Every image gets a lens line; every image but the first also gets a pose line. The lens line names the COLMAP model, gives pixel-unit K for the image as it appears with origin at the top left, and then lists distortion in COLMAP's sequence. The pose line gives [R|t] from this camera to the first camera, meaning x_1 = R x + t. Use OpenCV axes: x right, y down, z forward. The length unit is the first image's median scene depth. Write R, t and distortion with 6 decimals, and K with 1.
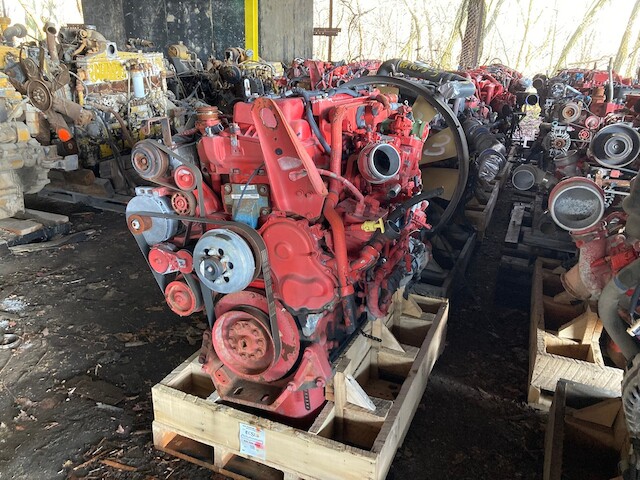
lens RADIAL K [[519.7, 0, 318.8], [0, 519.7, 239.4], [0, 0, 1]] dist [-0.000356, 0.020159]
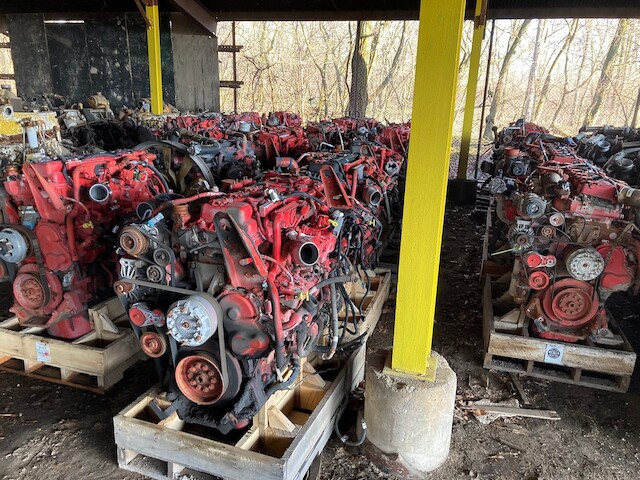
lens RADIAL K [[519.7, 0, 321.7], [0, 519.7, 241.7], [0, 0, 1]] dist [-0.000356, 0.020159]
pose [[0.996318, -0.019866, 0.083400, 0.250370], [0.024986, 0.997837, -0.060807, 0.054406], [-0.082012, 0.062667, 0.994659, -0.317599]]
